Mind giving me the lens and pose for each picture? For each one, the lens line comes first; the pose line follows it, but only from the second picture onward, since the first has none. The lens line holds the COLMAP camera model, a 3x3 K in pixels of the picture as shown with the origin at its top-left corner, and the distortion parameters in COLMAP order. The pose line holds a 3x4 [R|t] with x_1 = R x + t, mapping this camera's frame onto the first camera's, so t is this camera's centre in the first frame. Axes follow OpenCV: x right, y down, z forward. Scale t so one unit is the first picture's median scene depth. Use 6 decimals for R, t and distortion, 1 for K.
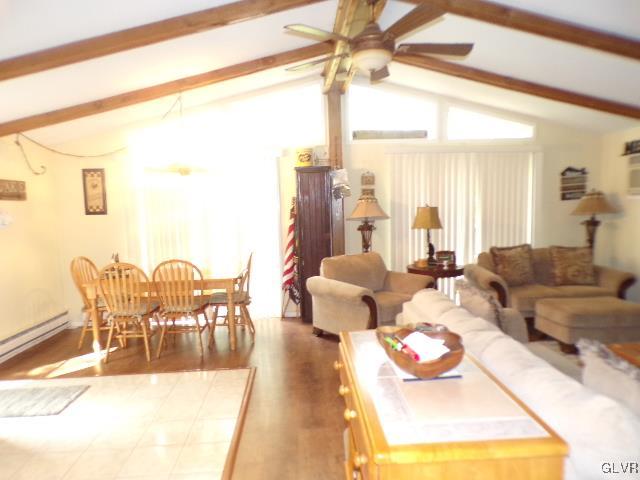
lens RADIAL K [[433.5, 0, 324.1], [0, 433.5, 243.5], [0, 0, 1]] dist [-0.030166, 0.024609]
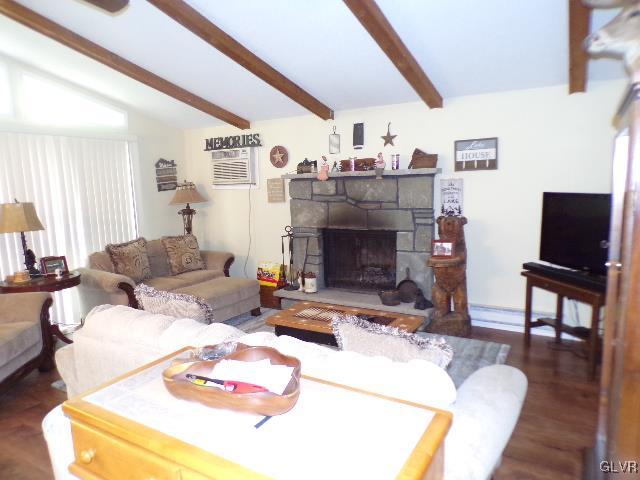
lens RADIAL K [[433.5, 0, 322.4], [0, 433.5, 236.1], [0, 0, 1]] dist [-0.030166, 0.024609]
pose [[0.548554, -0.100029, 0.830110, -0.100670], [0.100152, 0.993531, 0.053539, -0.012901], [-0.830095, 0.053768, 0.555024, 0.136425]]
